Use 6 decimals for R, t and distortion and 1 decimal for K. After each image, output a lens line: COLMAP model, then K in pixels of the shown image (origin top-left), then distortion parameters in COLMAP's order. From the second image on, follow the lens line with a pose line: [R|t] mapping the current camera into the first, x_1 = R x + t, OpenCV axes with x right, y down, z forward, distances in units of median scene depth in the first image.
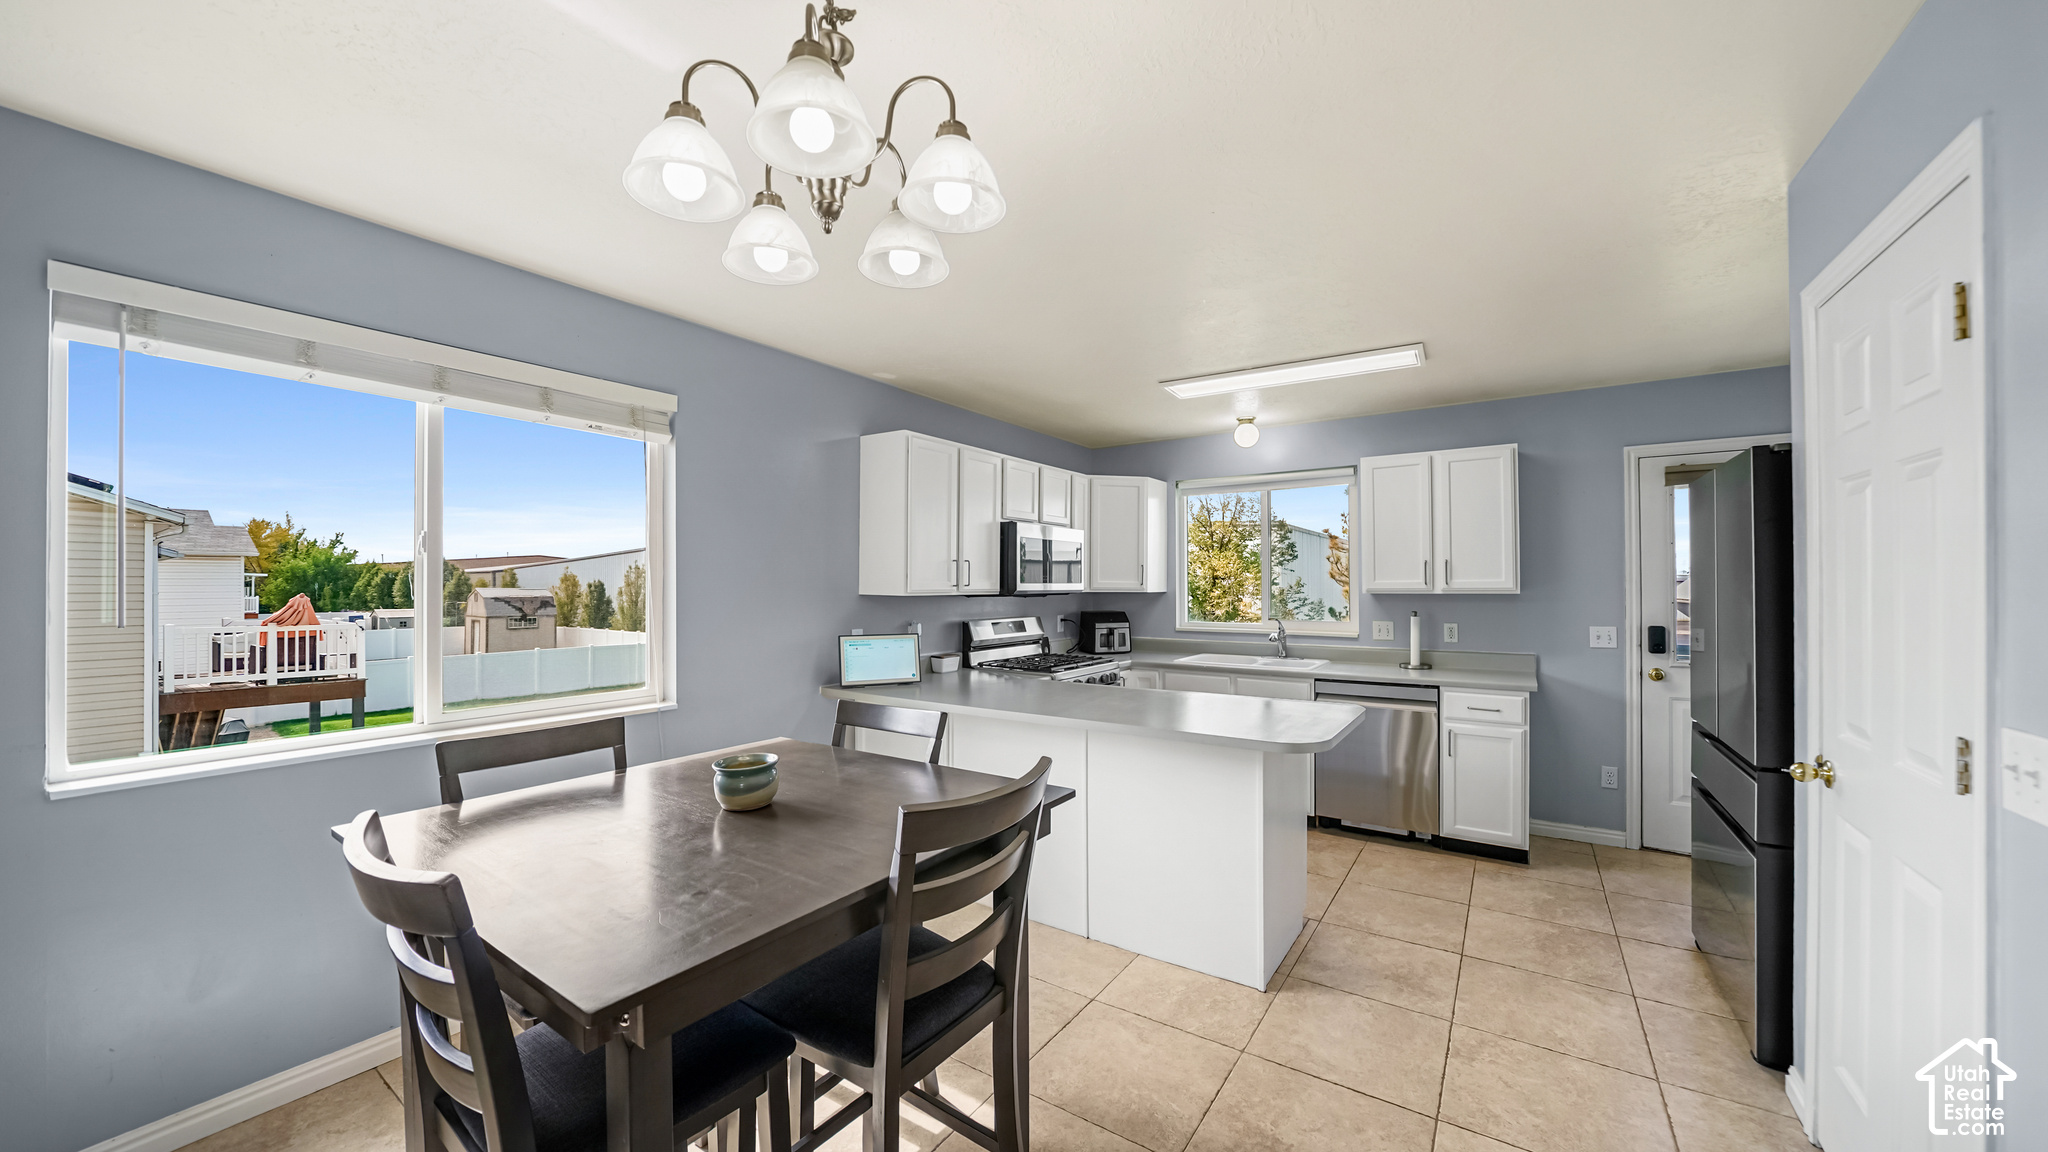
lens RADIAL K [[738.7, 0, 1011.2], [0, 738.7, 583.2], [0, 0, 1]] dist [-0.019627, 0.000256]
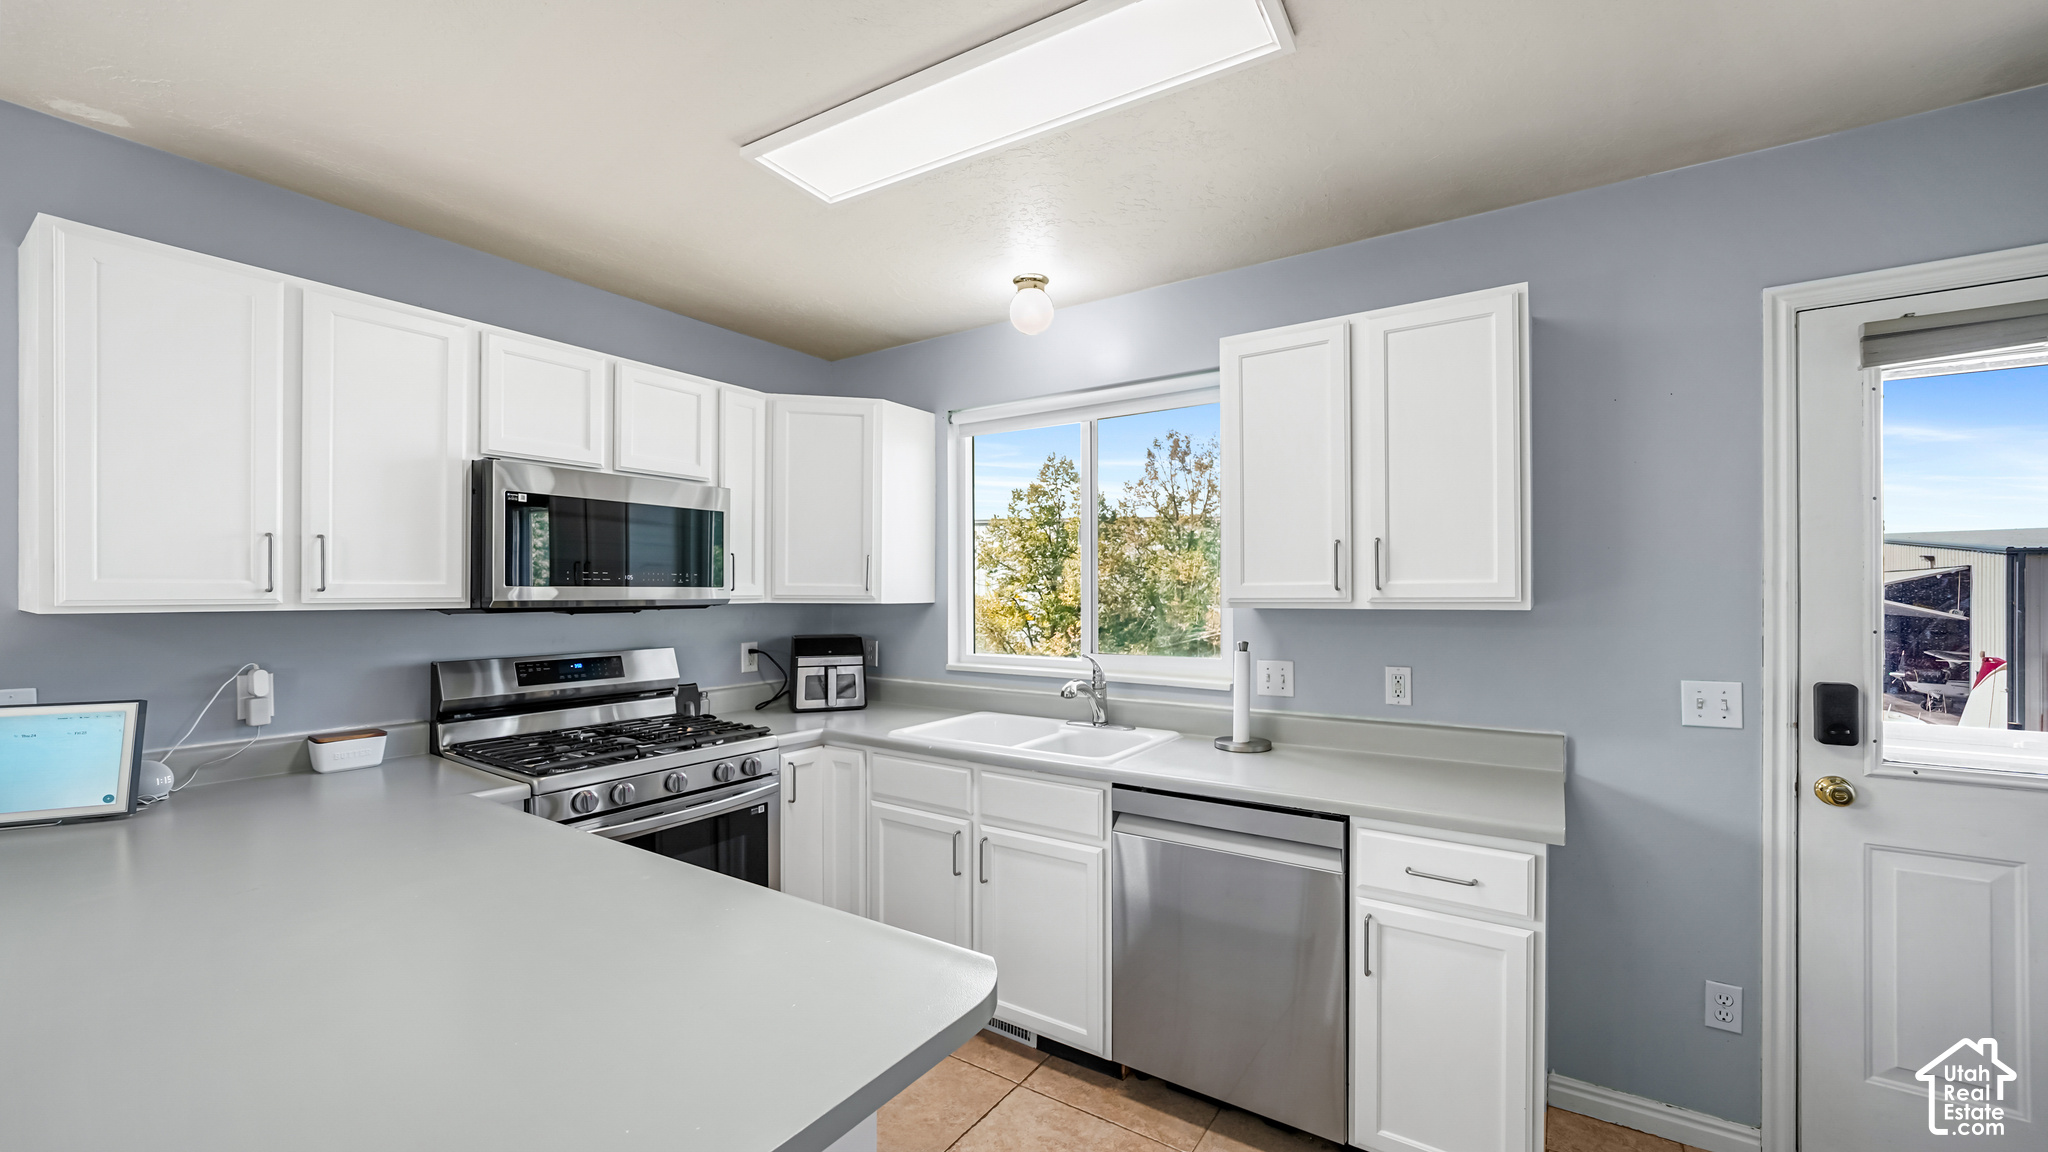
lens RADIAL K [[796.1, 0, 1020.4], [0, 796.1, 597.0], [0, 0, 1]] dist [-0.004994, -0.000002]
pose [[0.999937, 0.001457, 0.011127, 0.347457], [-0.001556, 0.999960, 0.008844, 0.001960], [-0.011114, -0.008861, 0.999899, 0.474890]]
